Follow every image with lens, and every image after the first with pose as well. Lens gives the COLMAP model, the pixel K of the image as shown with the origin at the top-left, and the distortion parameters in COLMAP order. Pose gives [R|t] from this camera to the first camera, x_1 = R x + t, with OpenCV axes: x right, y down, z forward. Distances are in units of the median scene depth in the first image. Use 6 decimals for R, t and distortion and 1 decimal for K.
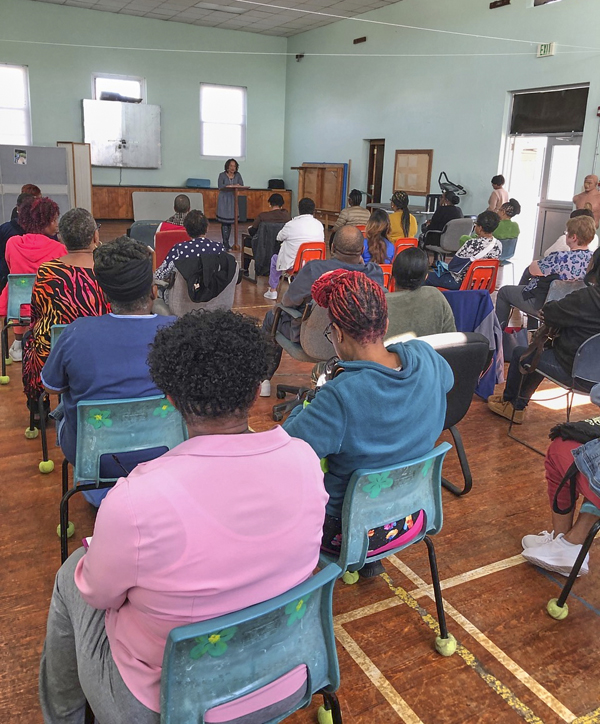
lens RADIAL K [[648.0, 0, 300.0], [0, 648.0, 362.0], [0, 0, 1]] dist [0.087614, 0.000575]
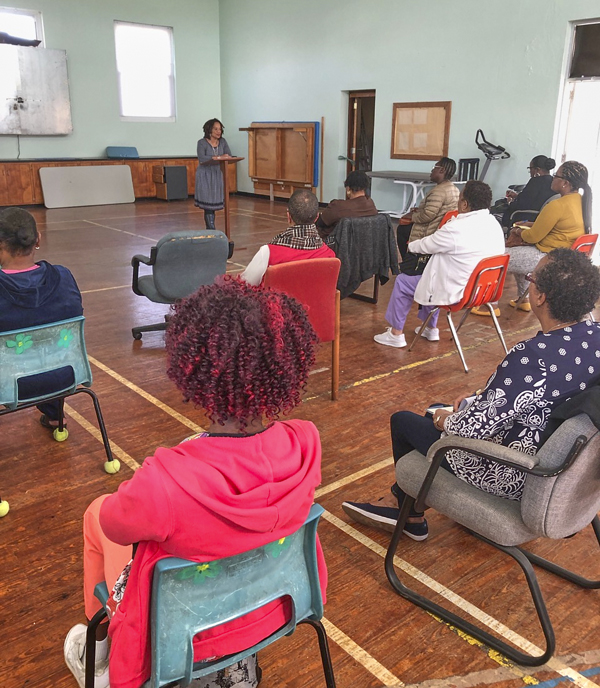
lens RADIAL K [[651.7, 0, 299.0], [0, 651.7, 357.3], [0, 0, 1]] dist [-0.007264, 0.102513]
pose [[0.979409, -0.090775, 0.180328, -0.124277], [0.081532, 0.994979, 0.058040, -0.066034], [-0.184691, -0.042142, 0.981893, 0.210703]]
